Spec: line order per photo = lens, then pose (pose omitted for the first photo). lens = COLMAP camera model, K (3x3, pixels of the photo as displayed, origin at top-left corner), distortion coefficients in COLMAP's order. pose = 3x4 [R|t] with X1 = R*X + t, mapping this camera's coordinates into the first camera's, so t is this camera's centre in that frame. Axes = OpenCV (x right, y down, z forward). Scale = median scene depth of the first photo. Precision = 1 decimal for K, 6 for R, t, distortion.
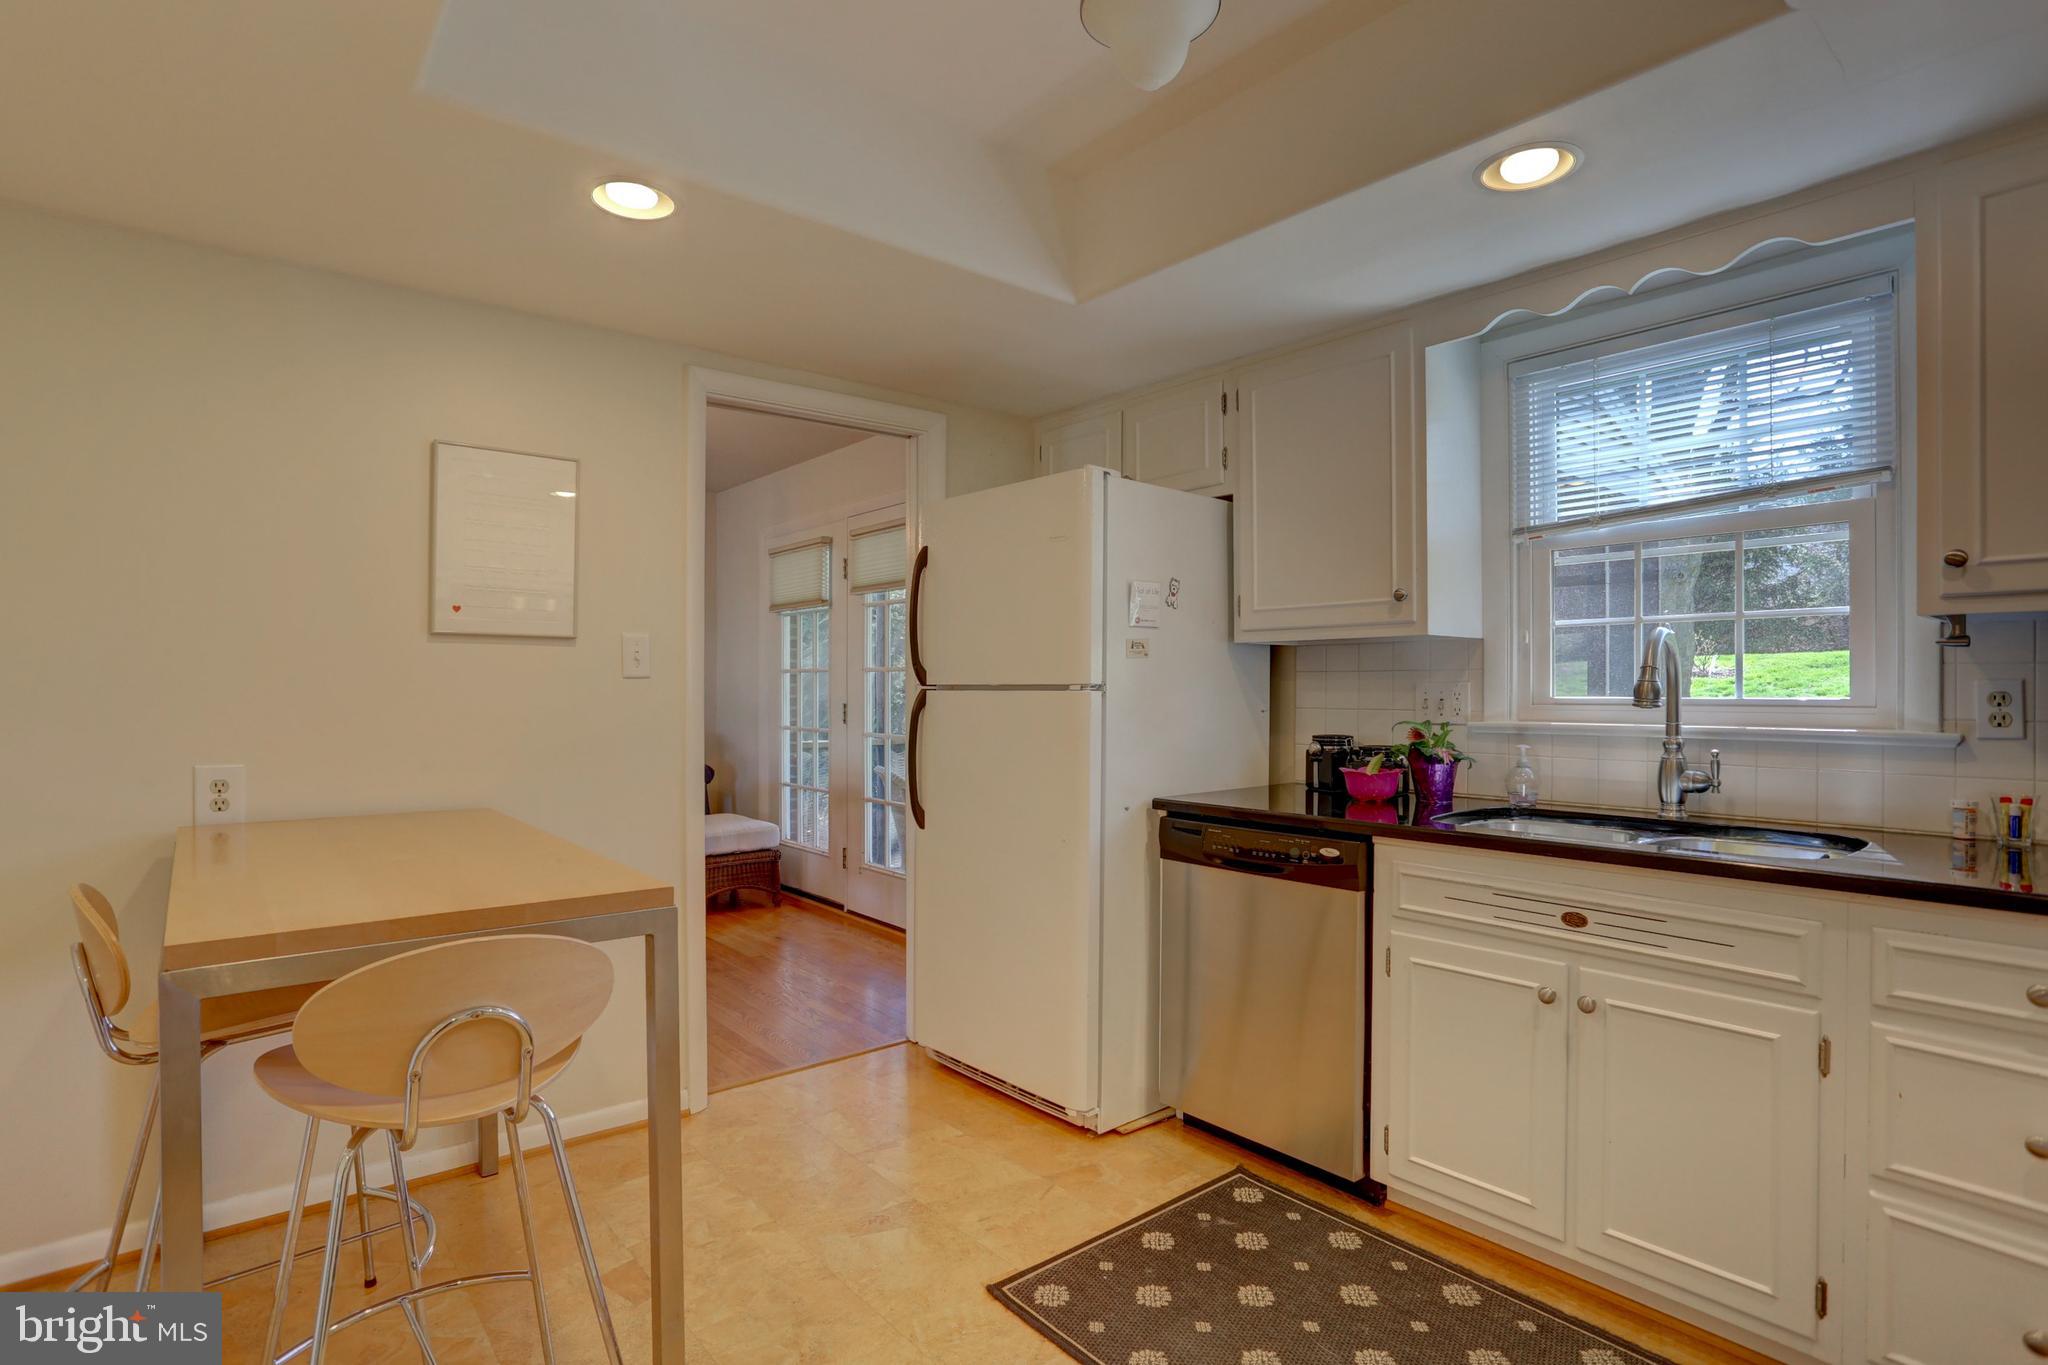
lens RADIAL K [[1012.7, 0, 977.5], [0, 1012.7, 691.5], [0, 0, 1]] dist [-0.080462, 0.038520]
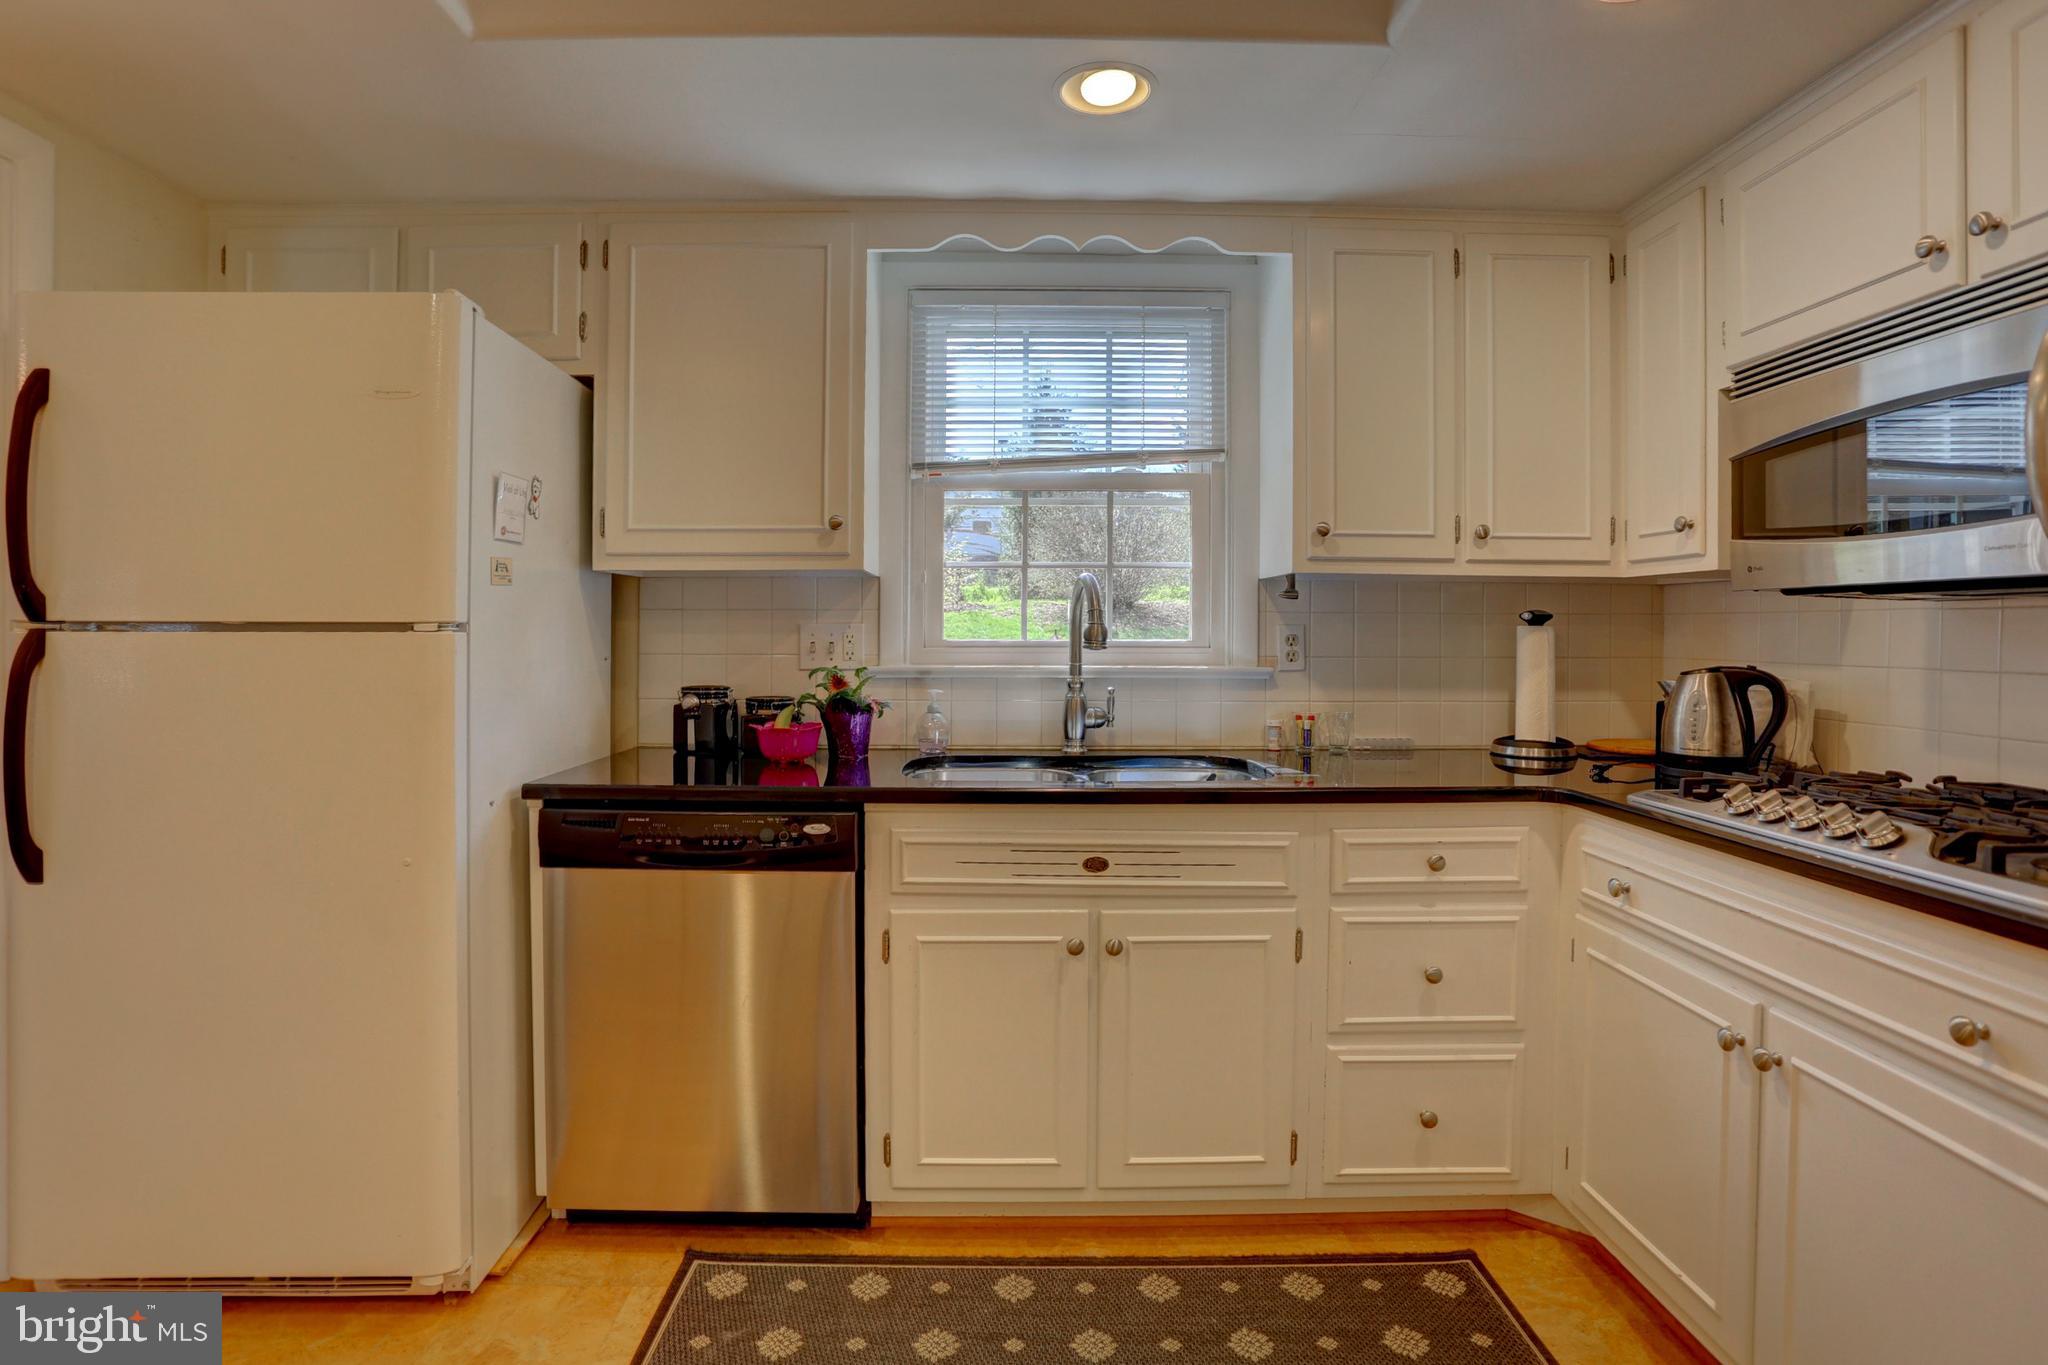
lens RADIAL K [[1072.9, 0, 1019.9], [0, 1072.9, 631.9], [0, 0, 1]] dist [-0.083732, 0.049237]
pose [[0.611244, 0.002329, 0.791439, -0.225904], [-0.001997, 0.999997, -0.001400, -0.000486], [-0.791439, -0.000725, 0.611247, 0.312102]]
